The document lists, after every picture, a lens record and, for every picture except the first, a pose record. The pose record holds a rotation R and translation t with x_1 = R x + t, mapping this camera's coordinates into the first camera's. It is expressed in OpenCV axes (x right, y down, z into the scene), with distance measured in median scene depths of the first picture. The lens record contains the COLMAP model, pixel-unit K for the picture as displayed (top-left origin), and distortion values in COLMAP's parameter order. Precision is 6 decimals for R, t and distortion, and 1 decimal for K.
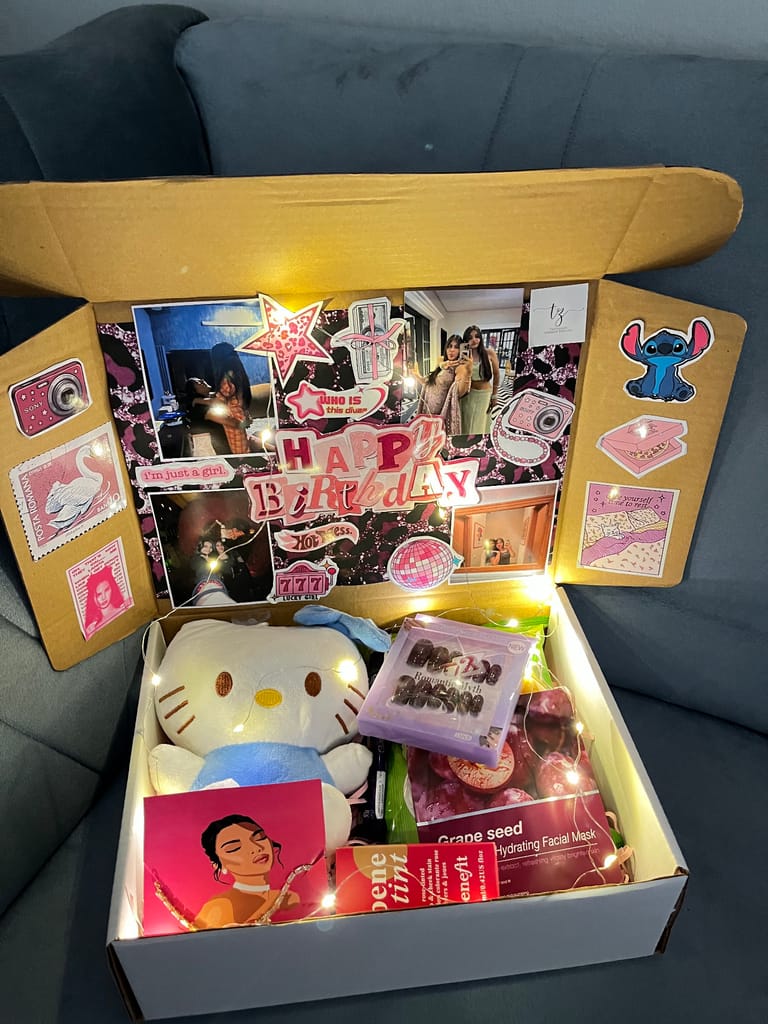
lens RADIAL K [[735.4, 0, 384.0], [0, 735.4, 512.0], [0, 0, 1]] dist [0.008579, -0.004700]
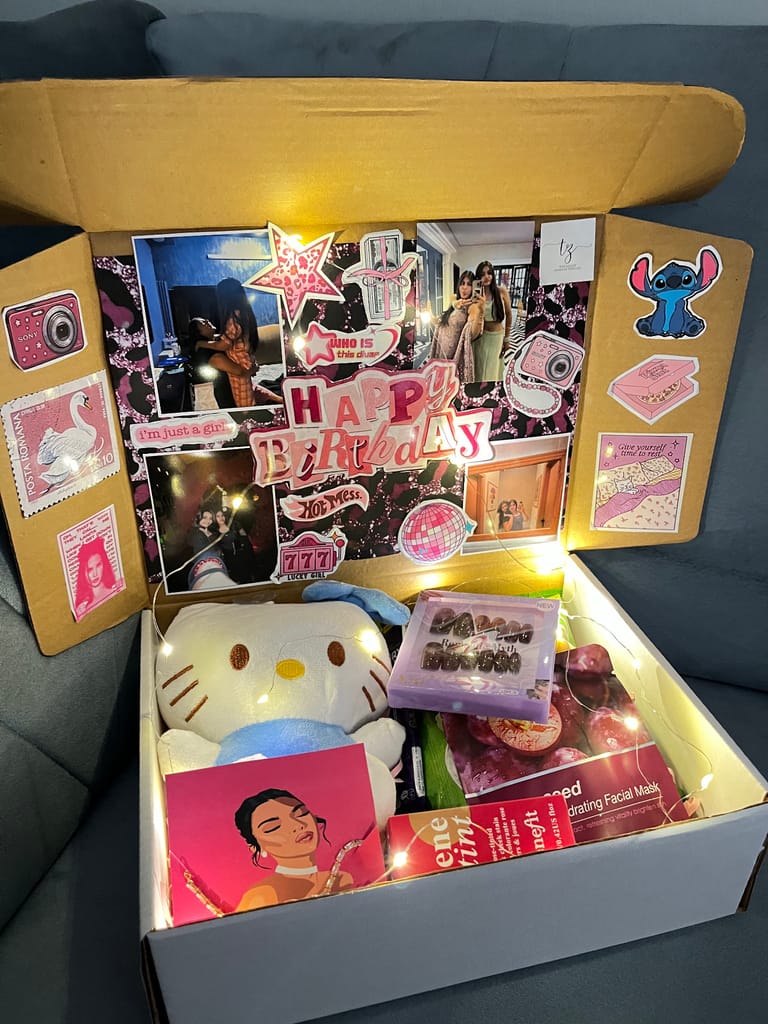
lens RADIAL K [[735.5, 0, 374.1], [0, 735.5, 524.1], [0, 0, 1]] dist [0.000670, 0.003396]
pose [[0.993862, -0.053268, 0.096962, -0.132338], [0.063376, 0.992520, -0.104346, 0.176703], [-0.090678, 0.109850, 0.989803, 0.082509]]
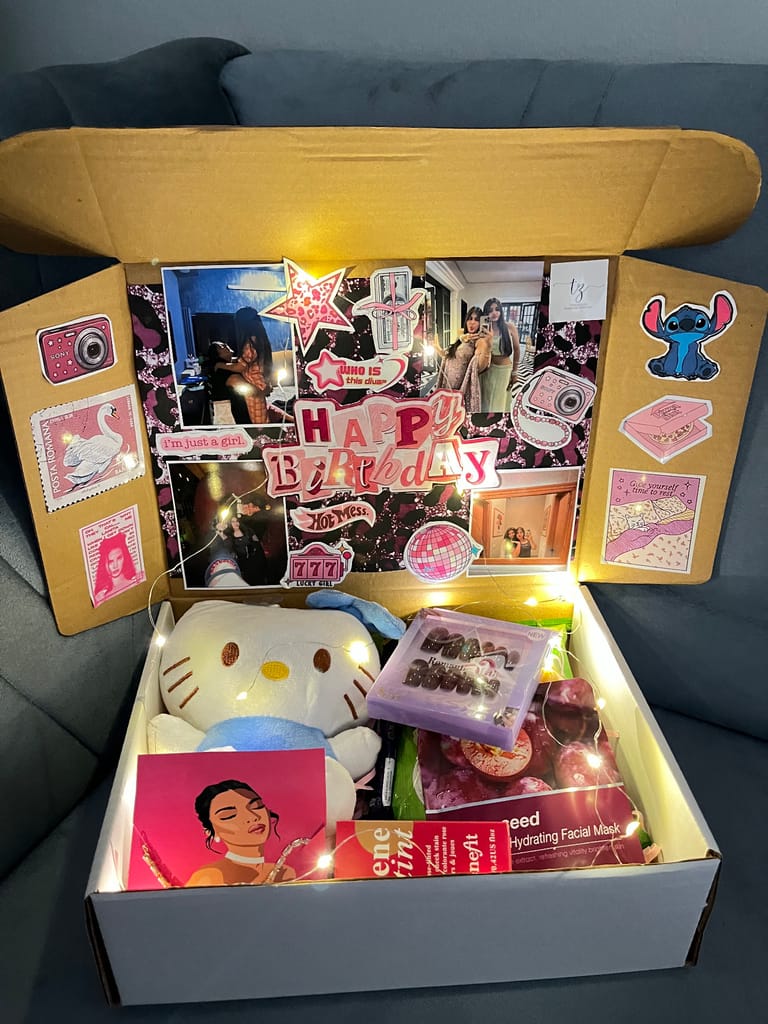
lens RADIAL K [[735.4, 0, 384.0], [0, 735.4, 512.0], [0, 0, 1]] dist [0.008579, -0.004700]
pose [[0.998644, 0.026558, -0.044766, 0.022924], [-0.031796, 0.992184, -0.120667, 0.157805], [0.041211, 0.121927, 0.991683, 0.024964]]
